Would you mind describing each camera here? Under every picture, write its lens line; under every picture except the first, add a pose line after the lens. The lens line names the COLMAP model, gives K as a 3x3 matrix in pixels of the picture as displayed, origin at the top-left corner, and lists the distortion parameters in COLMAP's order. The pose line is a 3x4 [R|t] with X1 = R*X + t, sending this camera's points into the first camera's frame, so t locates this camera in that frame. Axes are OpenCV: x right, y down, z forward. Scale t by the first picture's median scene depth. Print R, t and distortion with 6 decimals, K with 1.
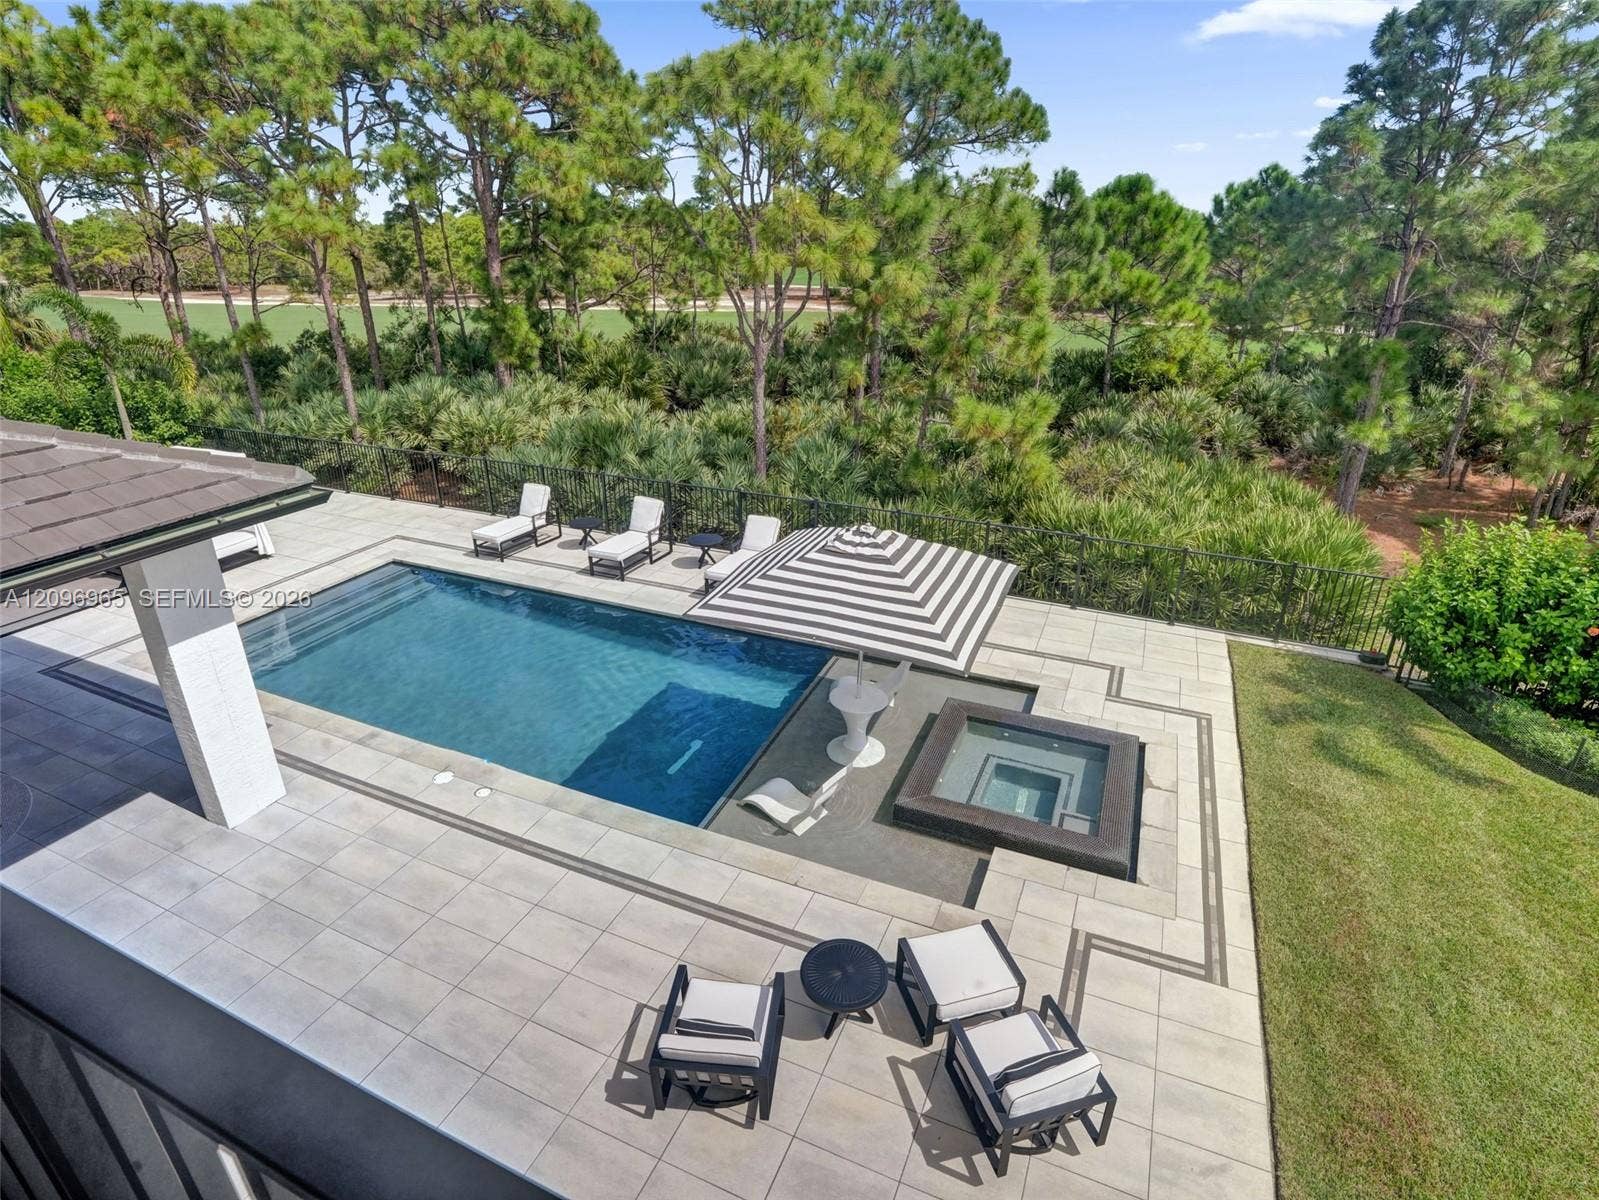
lens RADIAL K [[827.0, 0, 803.5], [0, 827.0, 597.7], [0, 0, 1]] dist [-0.068894, 0.025278]
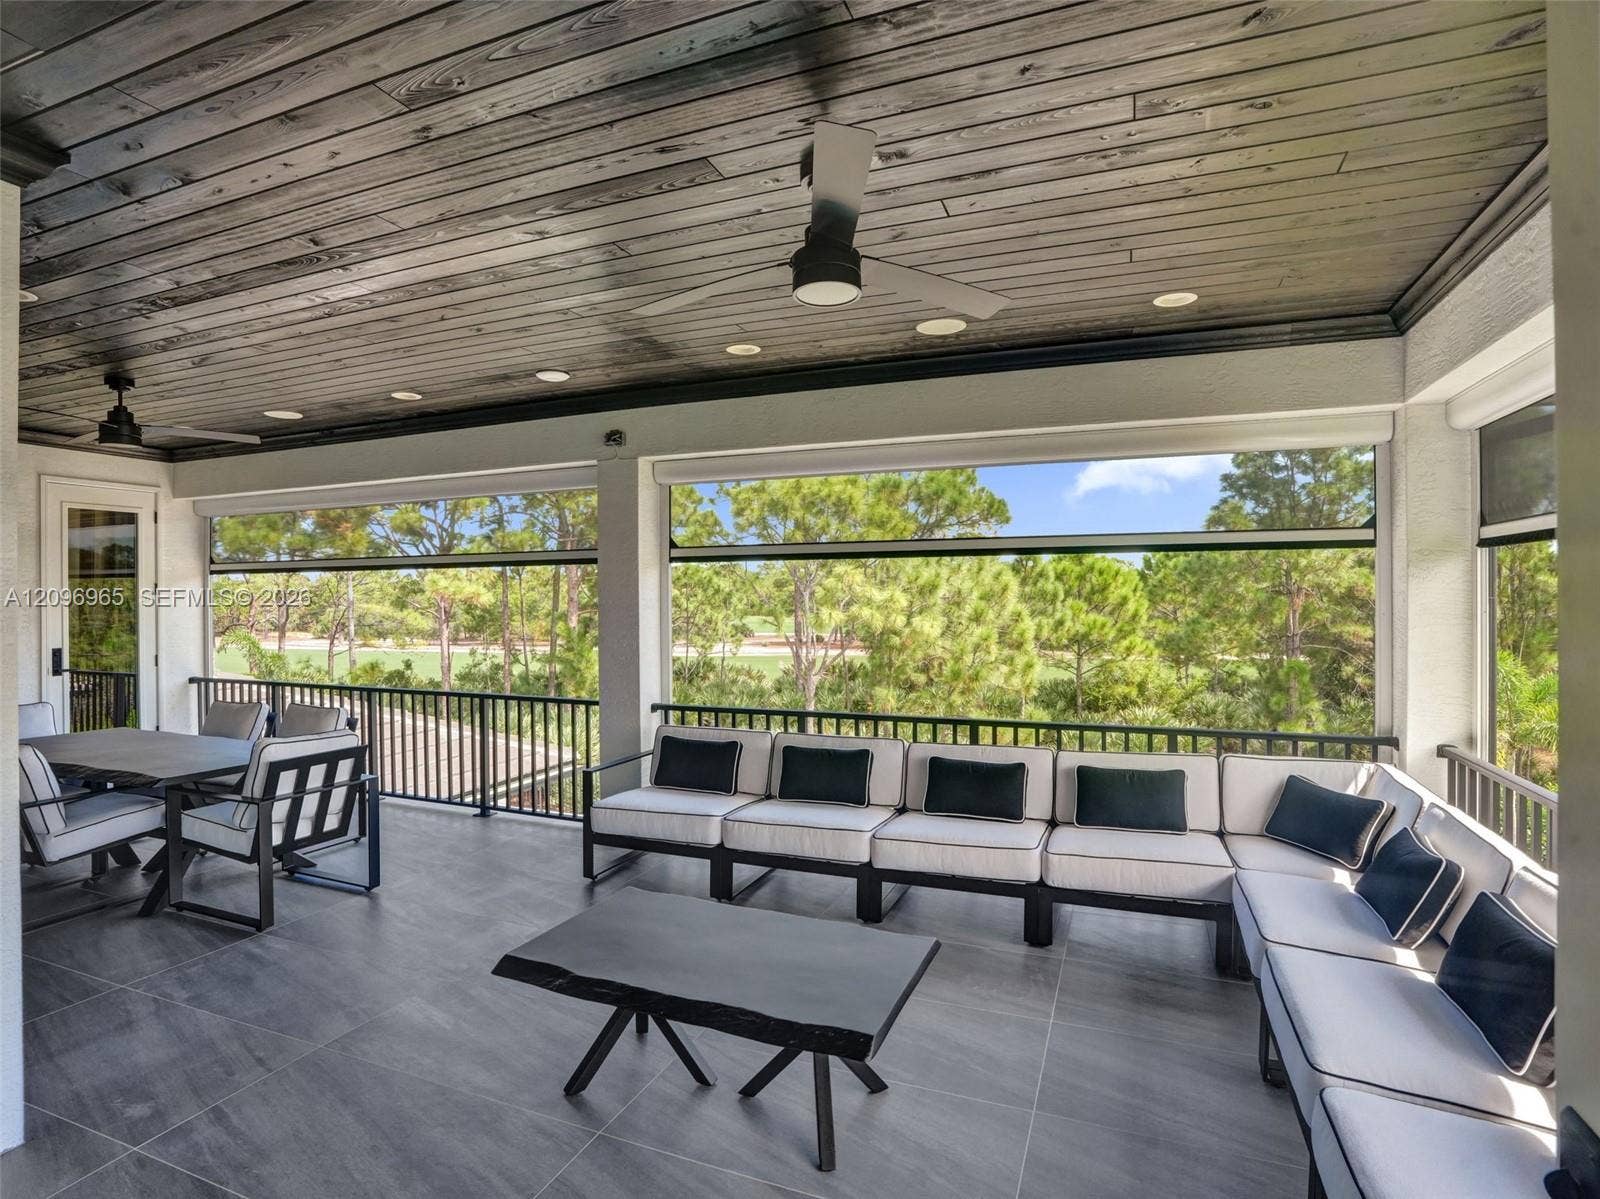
lens RADIAL K [[827.5, 0, 811.2], [0, 827.5, 595.0], [0, 0, 1]] dist [-0.068894, 0.025278]
pose [[0.999048, -0.011751, 0.042002, -0.083040], [0.027500, 0.917193, -0.397492, 0.066173], [-0.033853, 0.398269, 0.916644, -0.177354]]
